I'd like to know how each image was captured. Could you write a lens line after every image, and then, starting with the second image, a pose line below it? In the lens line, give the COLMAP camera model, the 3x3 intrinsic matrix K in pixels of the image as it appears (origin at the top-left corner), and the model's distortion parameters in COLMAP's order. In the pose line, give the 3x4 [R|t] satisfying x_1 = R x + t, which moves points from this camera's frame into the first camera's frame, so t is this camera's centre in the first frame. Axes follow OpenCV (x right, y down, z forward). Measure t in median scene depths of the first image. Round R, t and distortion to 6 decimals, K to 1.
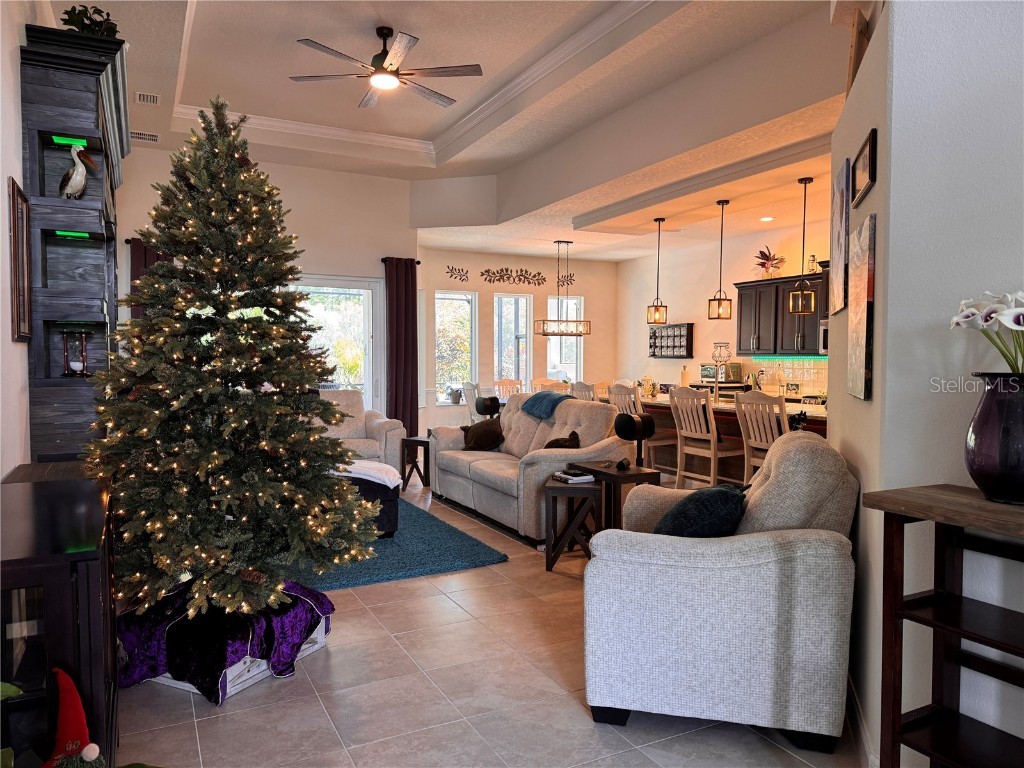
lens RADIAL K [[710.7, 0, 512.0], [0, 710.7, 384.0], [0, 0, 1]] dist [0.085769, -0.093255]
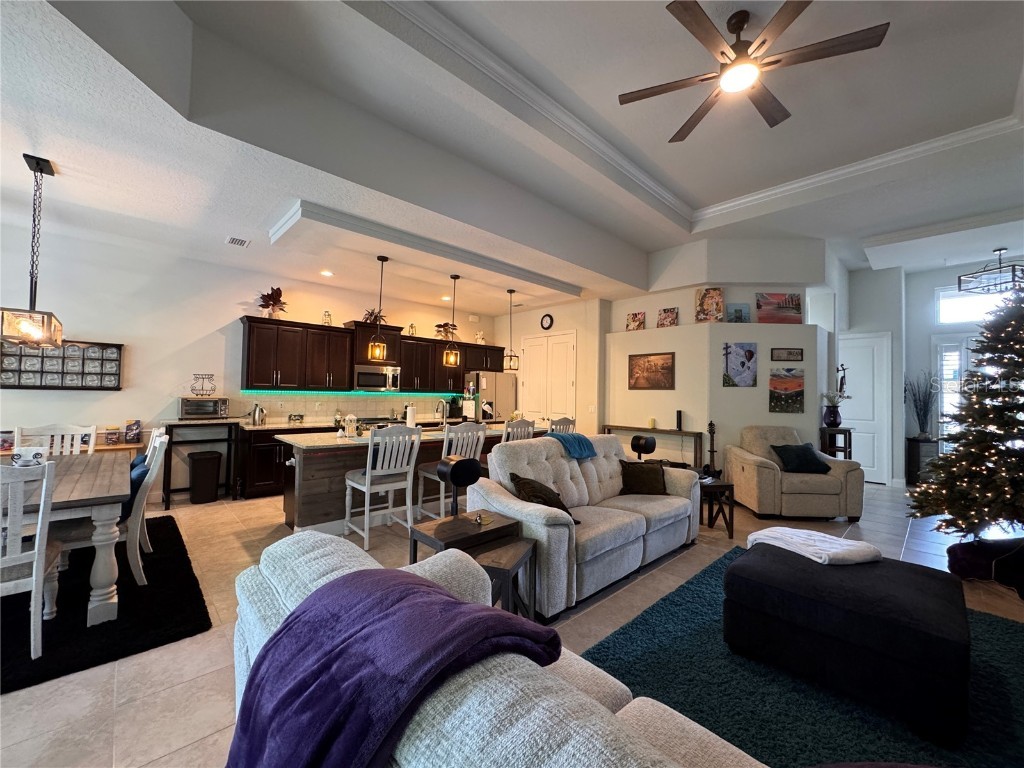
lens RADIAL K [[412.8, 0, 512.0], [0, 412.8, 384.0], [0, 0, 1]] dist [-0.000031, -0.000017]
pose [[-0.281009, 0.009067, 0.959662, -0.632108], [0.011099, 0.999919, -0.006197, -0.076465], [-0.959641, 0.008910, -0.281087, 1.565700]]
